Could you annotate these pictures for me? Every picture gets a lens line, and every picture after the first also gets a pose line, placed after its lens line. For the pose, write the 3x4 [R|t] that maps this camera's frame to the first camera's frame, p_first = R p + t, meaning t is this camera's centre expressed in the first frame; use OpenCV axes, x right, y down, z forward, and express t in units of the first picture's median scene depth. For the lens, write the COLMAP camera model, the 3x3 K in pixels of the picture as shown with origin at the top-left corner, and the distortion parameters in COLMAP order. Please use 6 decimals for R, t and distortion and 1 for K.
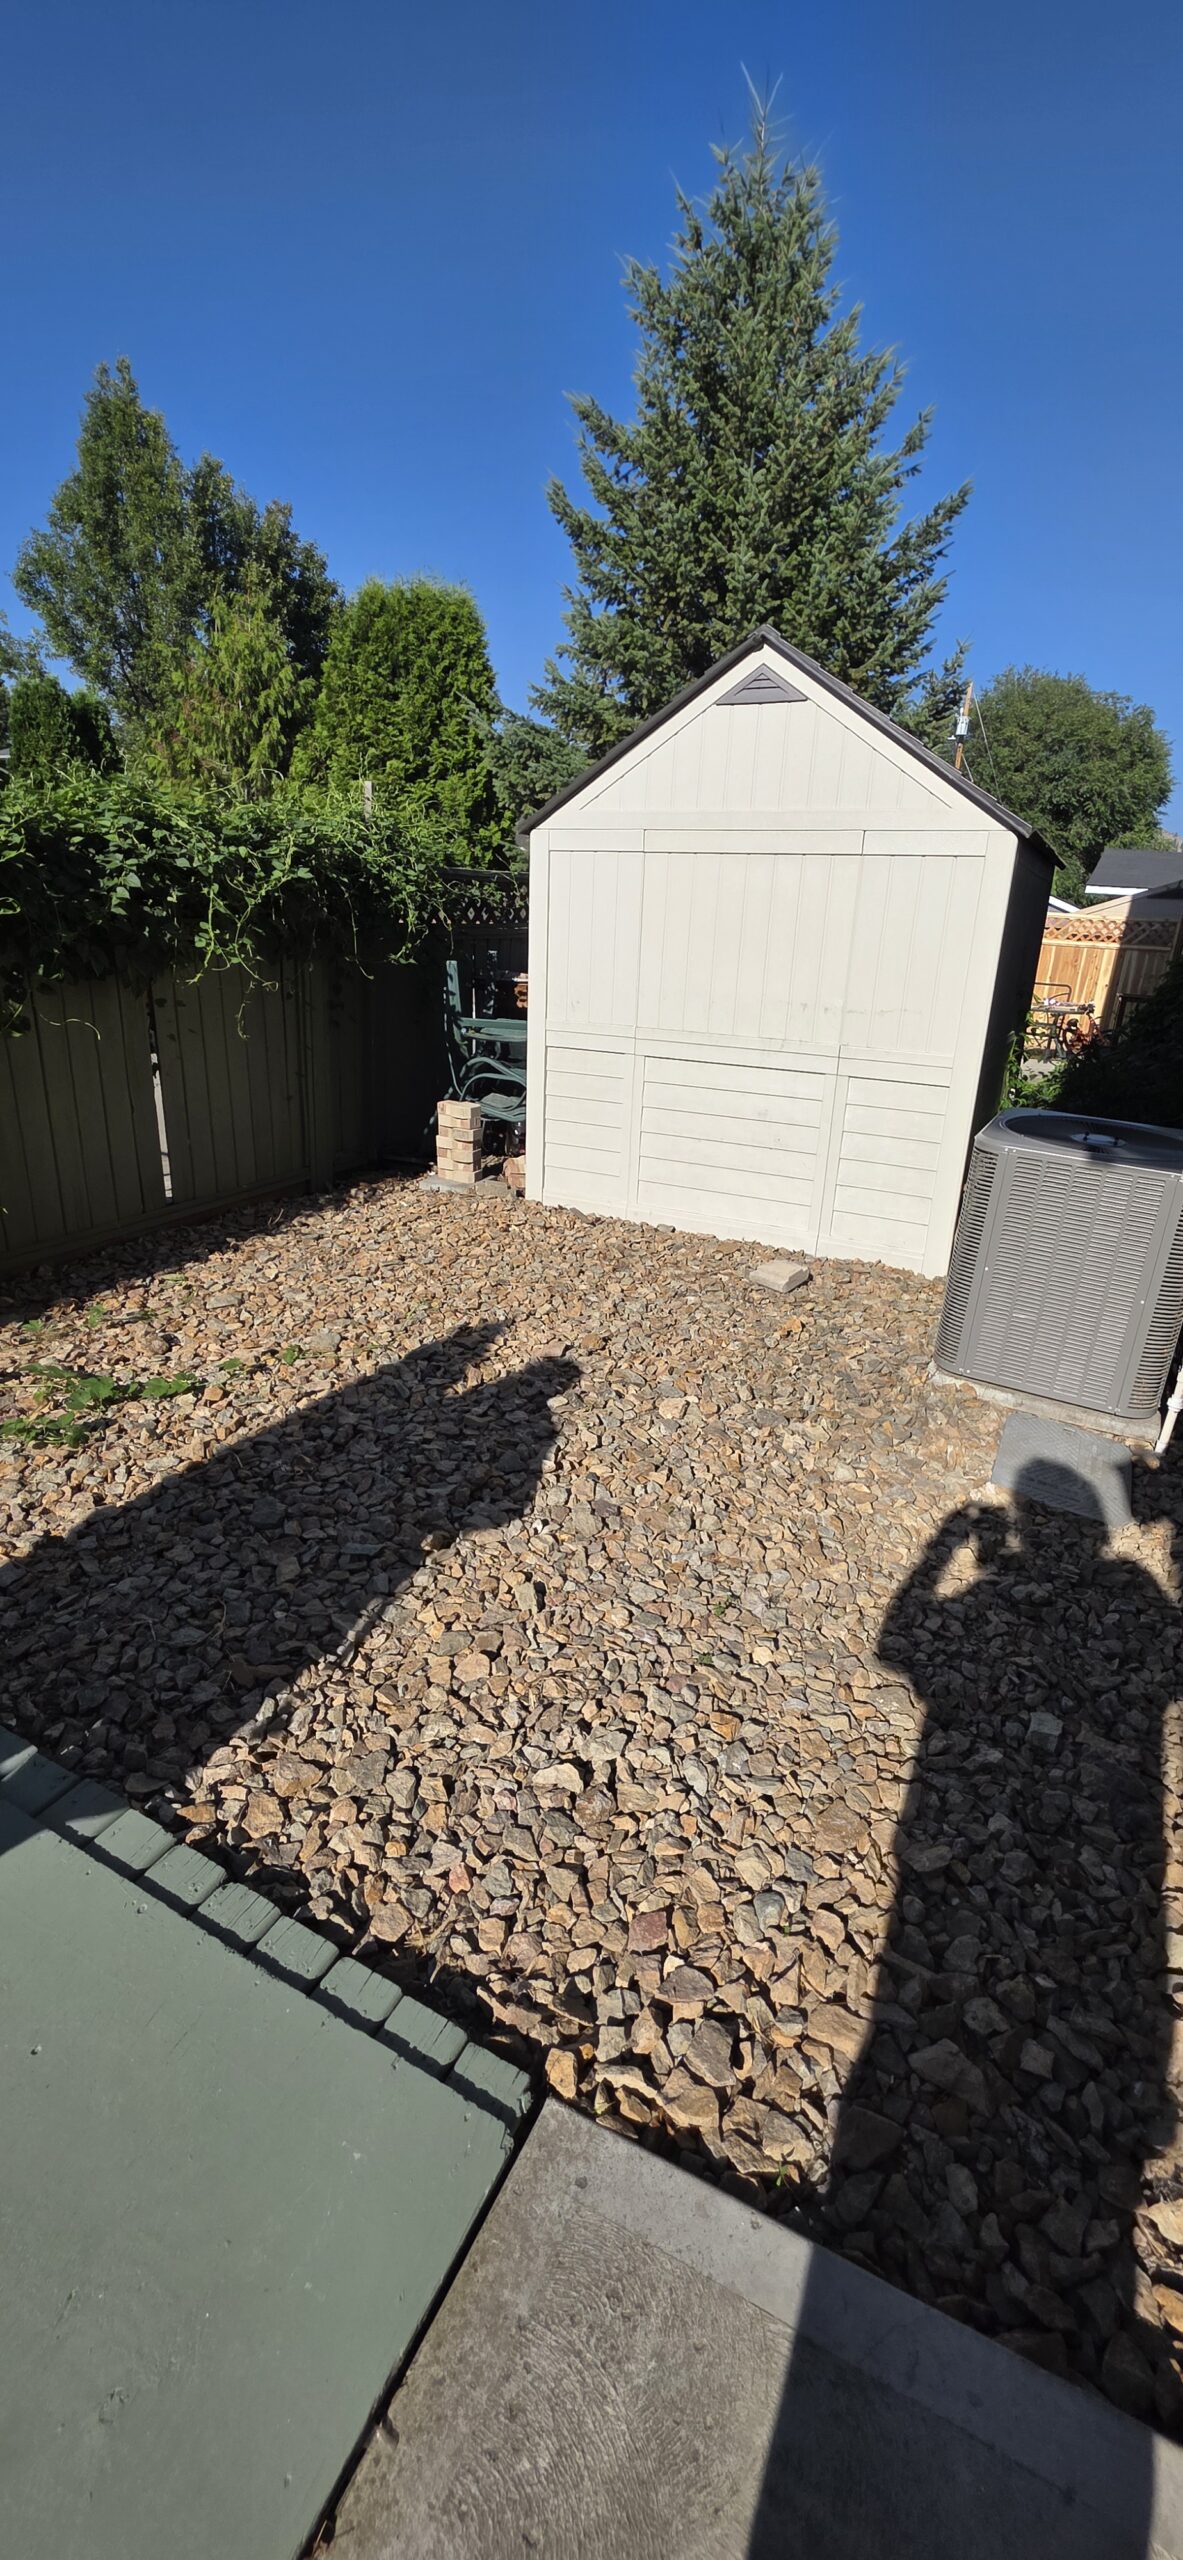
lens RADIAL K [[1026.1, 0, 590.3], [0, 1026.1, 1287.0], [0, 0, 1]] dist [0.000273, -0.000474]
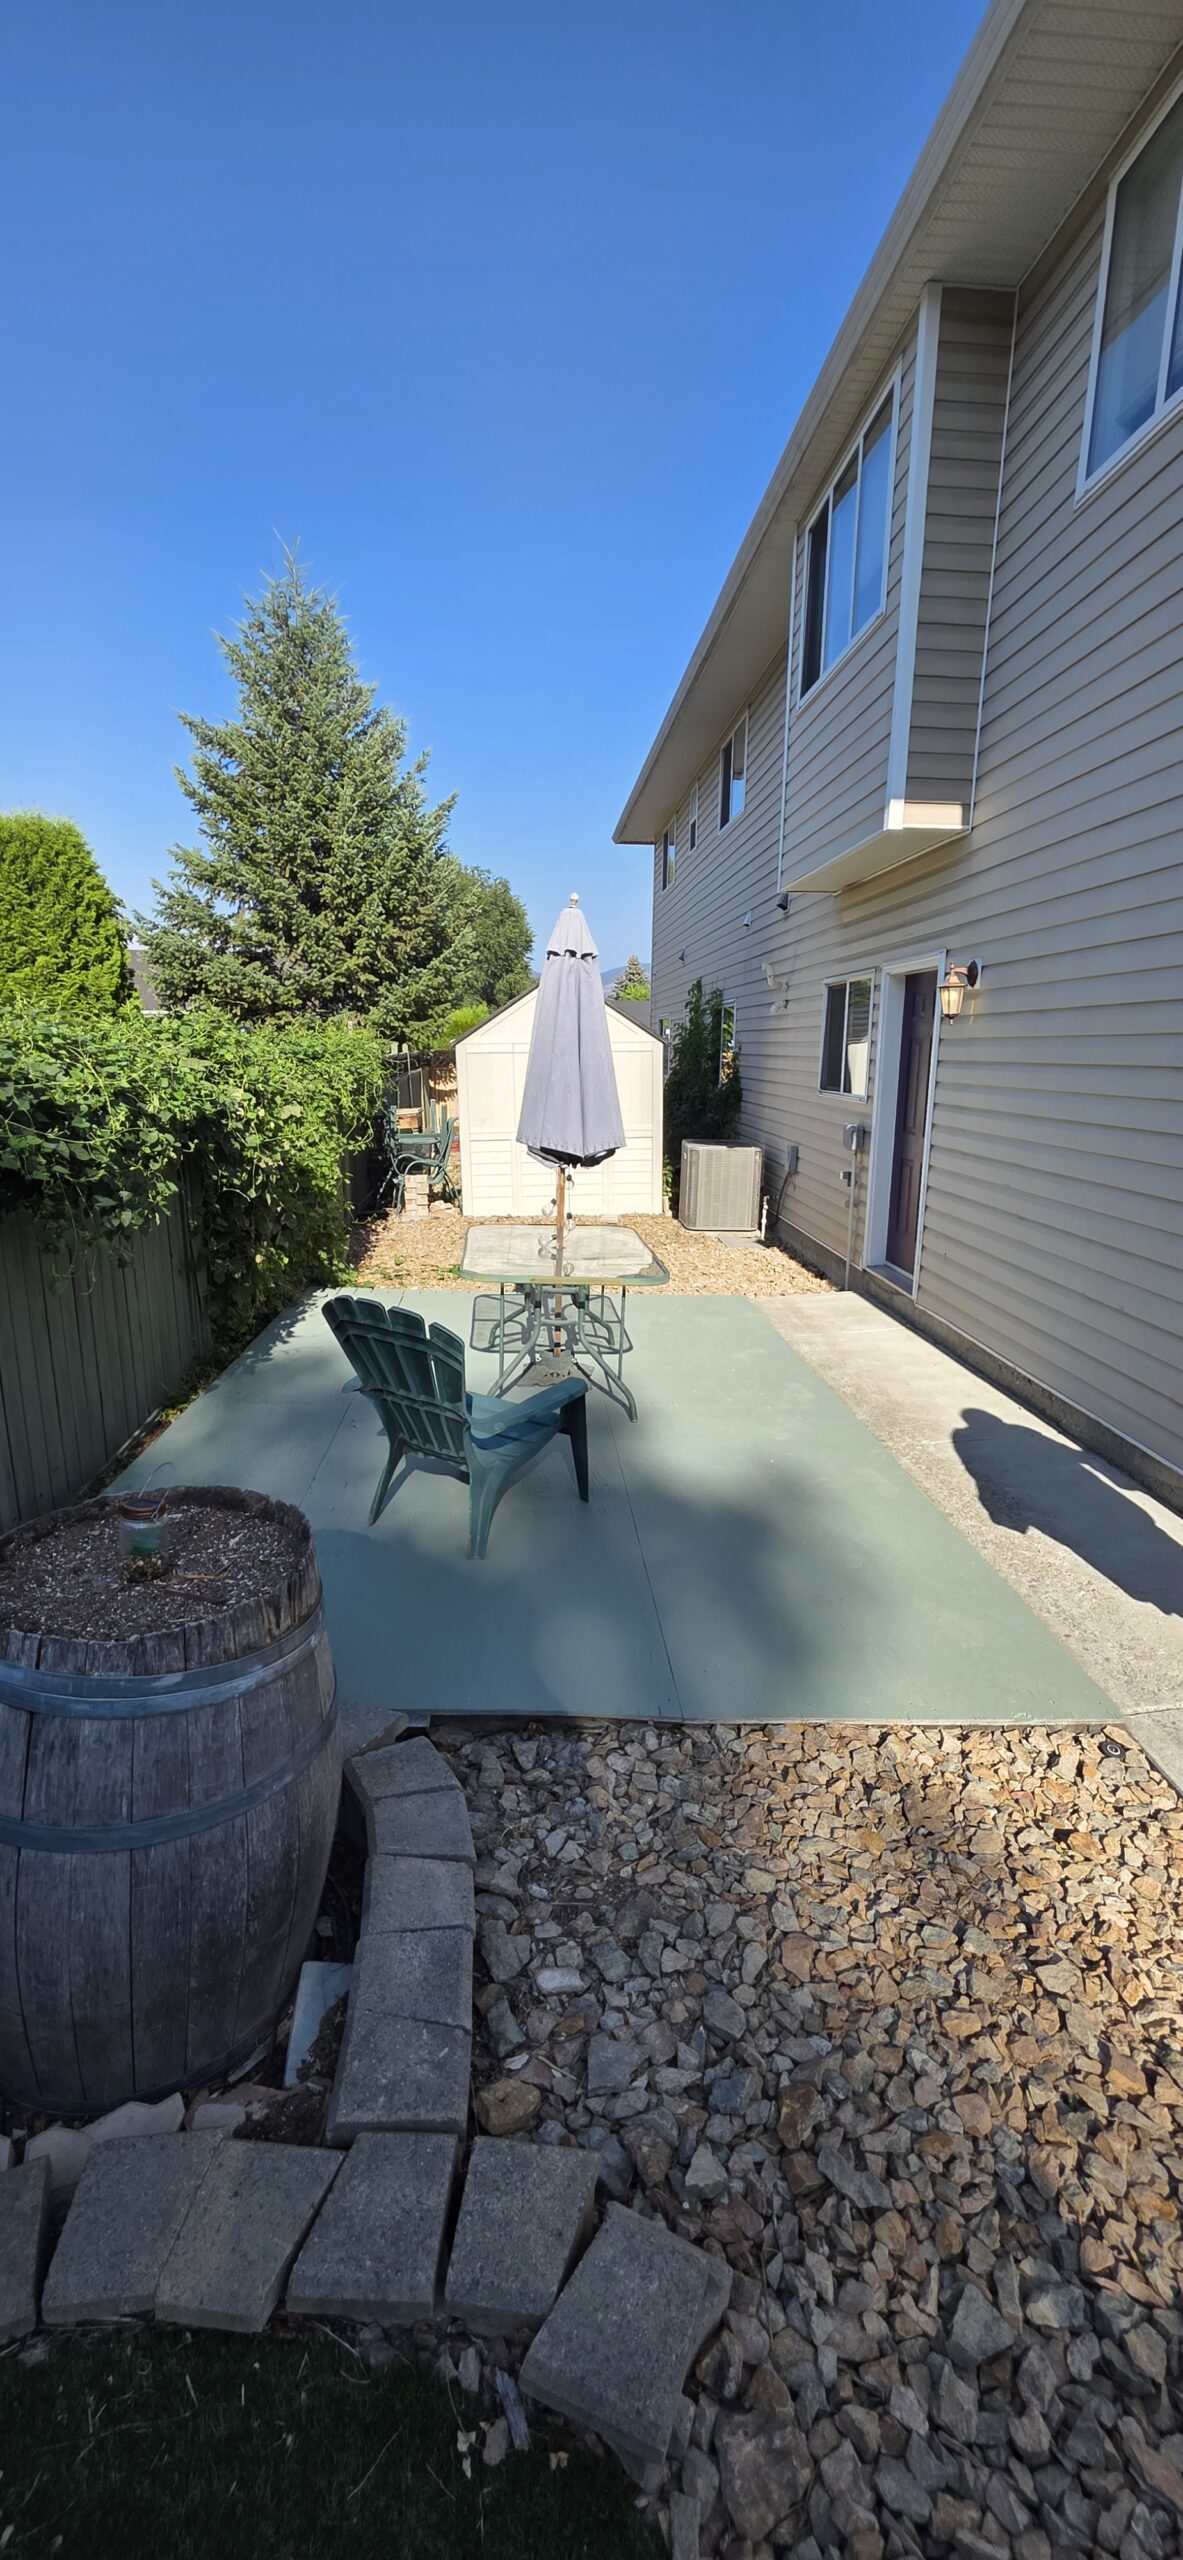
lens RADIAL K [[1026.1, 0, 589.9], [0, 1026.1, 1279.2], [0, 0, 1]] dist [0.000273, -0.000474]
pose [[0.857208, -0.156425, 0.490638, -0.290982], [0.215117, 0.974411, -0.065177, 0.071566], [-0.467888, 0.161415, 0.868922, -0.282734]]
